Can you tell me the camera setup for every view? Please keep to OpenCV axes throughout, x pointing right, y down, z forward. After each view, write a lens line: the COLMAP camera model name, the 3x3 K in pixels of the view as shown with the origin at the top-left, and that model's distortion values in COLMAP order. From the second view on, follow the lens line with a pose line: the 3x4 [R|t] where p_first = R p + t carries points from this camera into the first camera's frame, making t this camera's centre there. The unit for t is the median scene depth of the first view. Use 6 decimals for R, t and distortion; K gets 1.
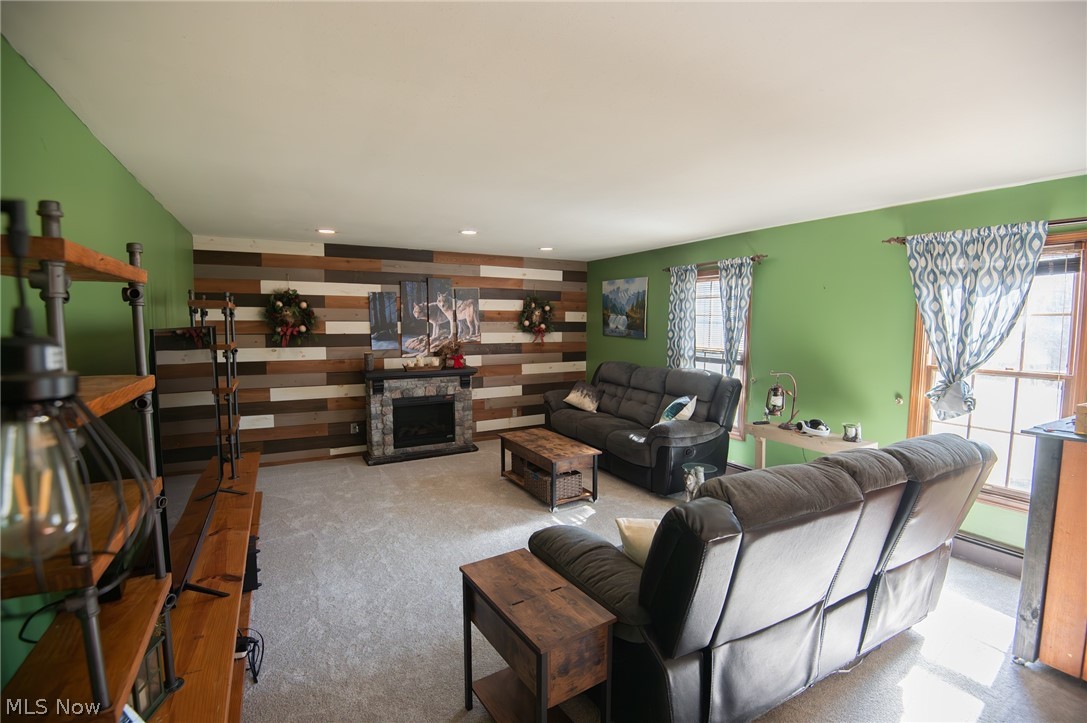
lens RADIAL K [[503.3, 0, 544.1], [0, 503.3, 363.6], [0, 0, 1]] dist [-0.015532, -0.001009]
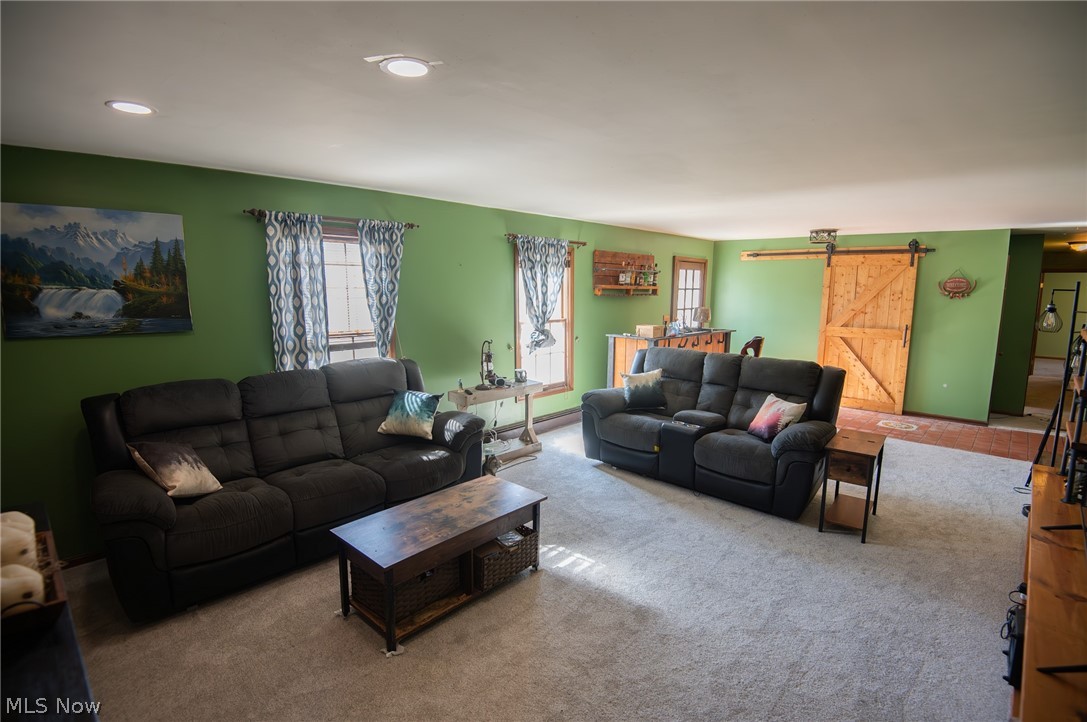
lens RADIAL K [[503.3, 0, 542.2], [0, 503.3, 362.8], [0, 0, 1]] dist [-0.015532, -0.001009]
pose [[-0.289451, -0.147391, 0.945777, -0.482502], [0.081409, 0.980703, 0.177749, -0.093170], [-0.953725, 0.128445, -0.271867, 0.905540]]
